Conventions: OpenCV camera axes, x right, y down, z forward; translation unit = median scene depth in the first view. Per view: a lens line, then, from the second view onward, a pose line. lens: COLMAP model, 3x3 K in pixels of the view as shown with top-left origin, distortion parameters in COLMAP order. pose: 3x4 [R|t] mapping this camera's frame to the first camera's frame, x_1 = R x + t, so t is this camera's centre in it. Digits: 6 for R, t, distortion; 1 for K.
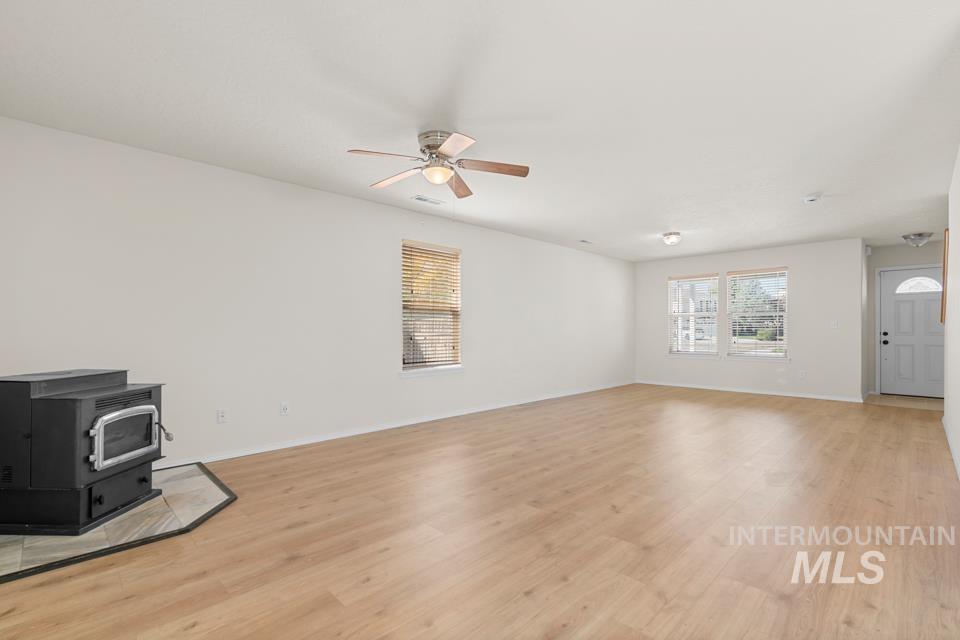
lens RADIAL K [[426.2, 0, 485.4], [0, 426.2, 326.0], [0, 0, 1]] dist [0.002879, 0.000469]
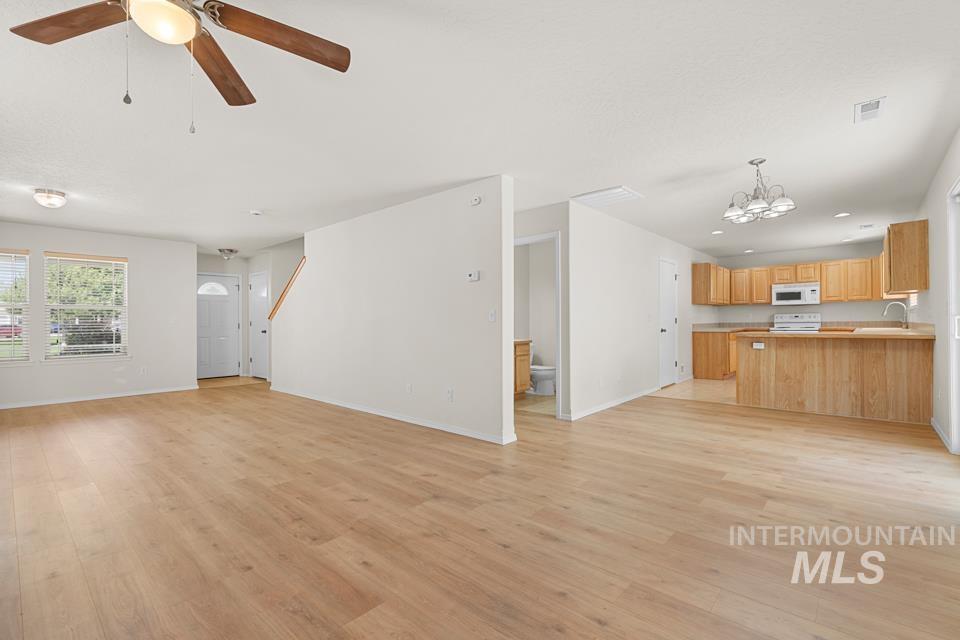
lens RADIAL K [[426.2, 0, 479.1], [0, 426.2, 322.4], [0, 0, 1]] dist [0.002879, 0.000469]
pose [[-0.028404, -0.000745, 0.999596, -0.716936], [-0.001080, 0.999999, 0.000715, 0.002413], [-0.999596, -0.001060, -0.028405, 0.735287]]
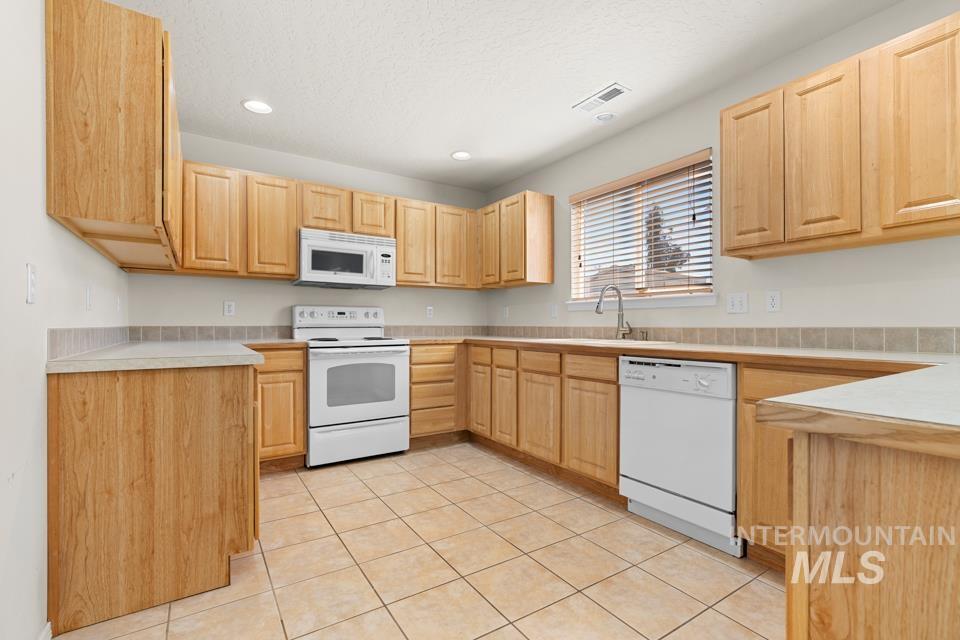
lens RADIAL K [[426.2, 0, 486.6], [0, 426.2, 327.7], [0, 0, 1]] dist [0.002879, 0.000469]
pose [[-0.980133, -0.001580, 0.198333, 1.568366], [-0.003444, 0.999953, -0.009051, 0.013909], [-0.198309, -0.009554, -0.980093, -0.420869]]
